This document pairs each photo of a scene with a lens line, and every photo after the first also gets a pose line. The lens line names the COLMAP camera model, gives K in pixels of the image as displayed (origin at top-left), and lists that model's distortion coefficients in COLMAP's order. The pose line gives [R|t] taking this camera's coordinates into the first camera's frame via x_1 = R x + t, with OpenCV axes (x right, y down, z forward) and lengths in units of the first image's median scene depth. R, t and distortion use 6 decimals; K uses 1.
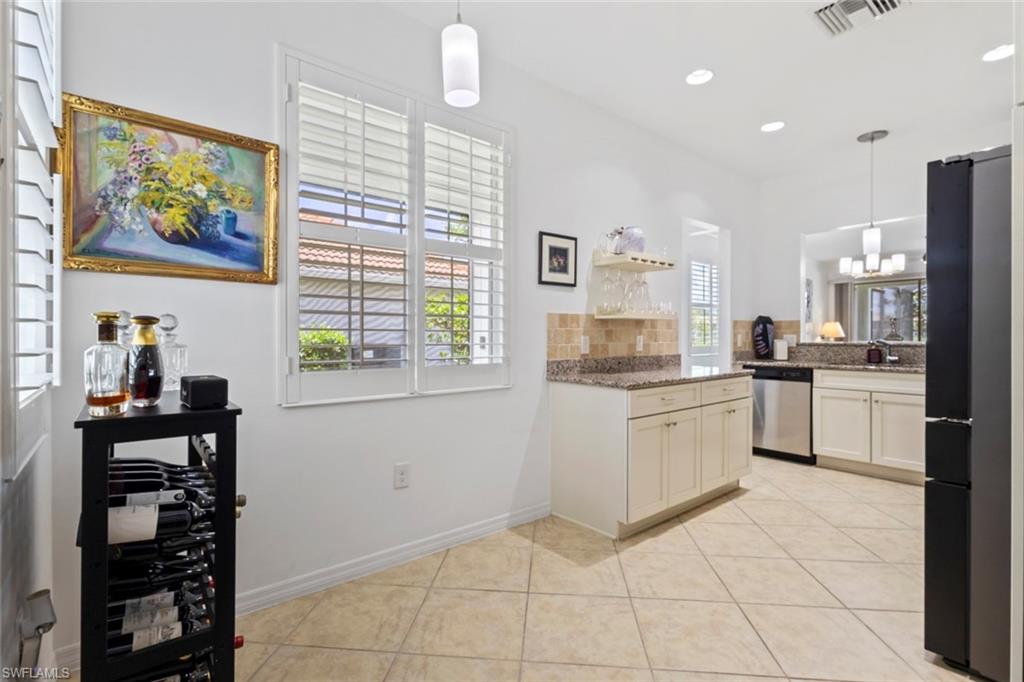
lens RADIAL K [[474.1, 0, 502.8], [0, 474.1, 342.2], [0, 0, 1]] dist [-0.002638, 0.002907]
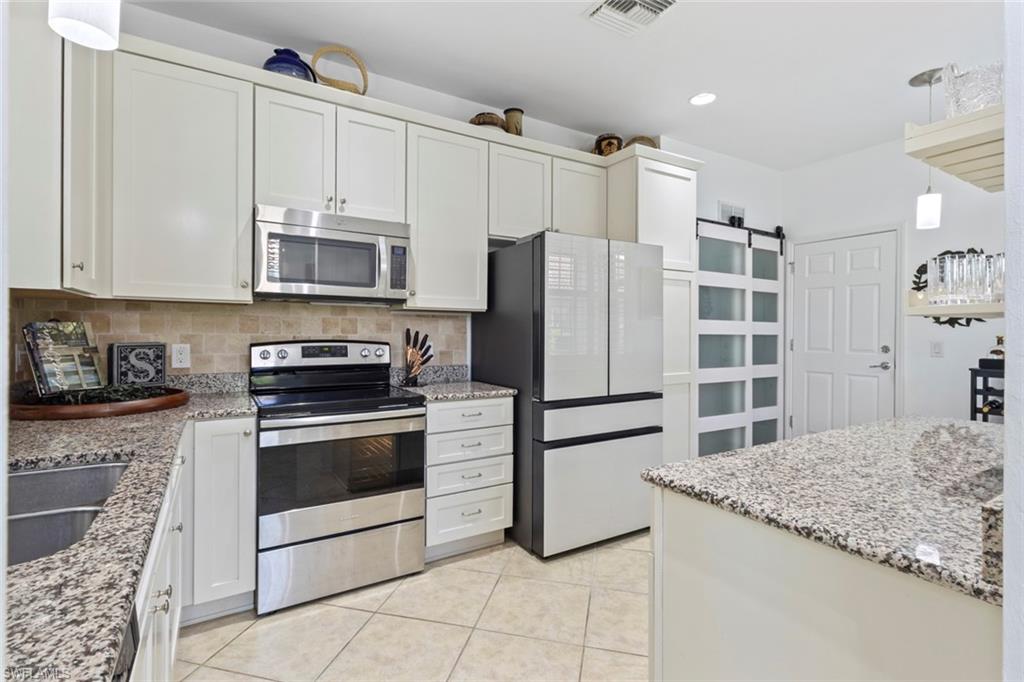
lens RADIAL K [[474.1, 0, 511.8], [0, 474.1, 332.3], [0, 0, 1]] dist [-0.002638, 0.002907]
pose [[-0.991632, -0.002489, 0.129070, 0.756409], [-0.000451, 0.999875, 0.015814, -0.050062], [-0.129093, 0.015624, -0.991509, 1.740164]]
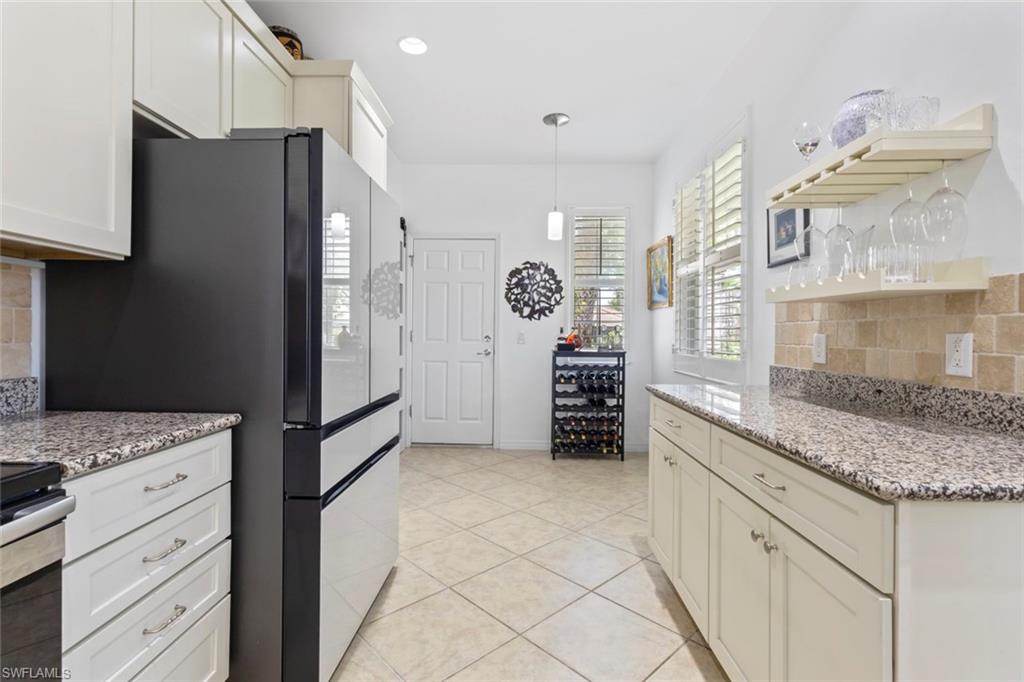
lens RADIAL K [[474.1, 0, 510.1], [0, 474.1, 336.3], [0, 0, 1]] dist [-0.002638, 0.002907]
pose [[-0.644980, 0.002749, -0.764195, 1.079134], [-0.018150, 0.999656, 0.018914, -0.016896], [0.763984, 0.026069, -0.644708, 1.321890]]
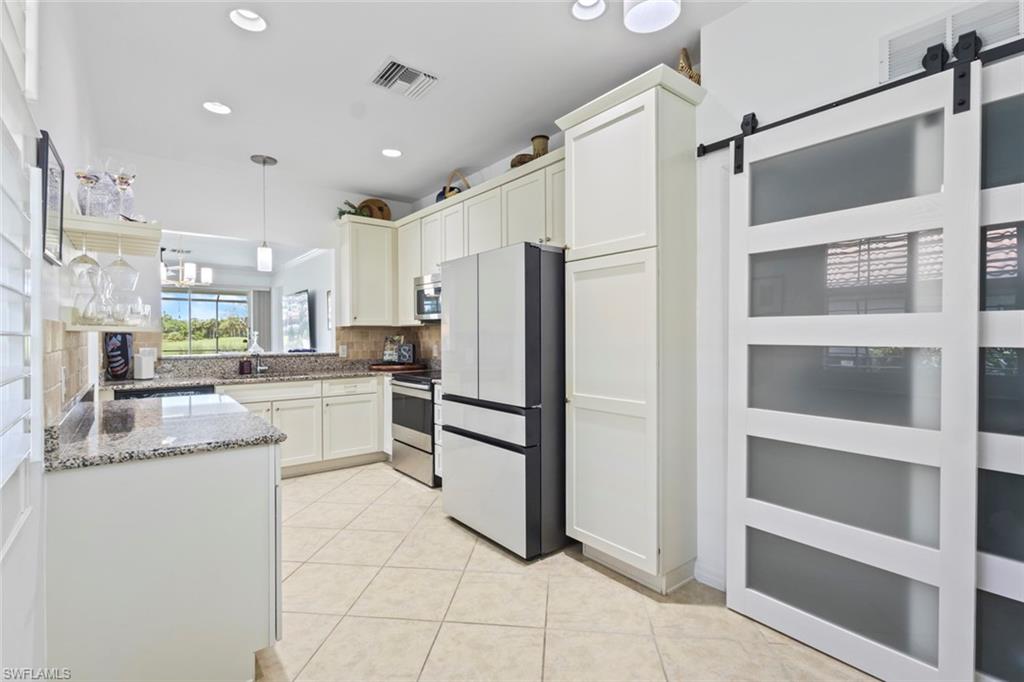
lens RADIAL K [[474.1, 0, 512.5], [0, 474.1, 339.2], [0, 0, 1]] dist [-0.002638, 0.002907]
pose [[0.004178, -0.006737, 0.999969, -0.393302], [0.018473, 0.999807, 0.006658, -0.043771], [-0.999821, 0.018445, 0.004301, 0.637344]]
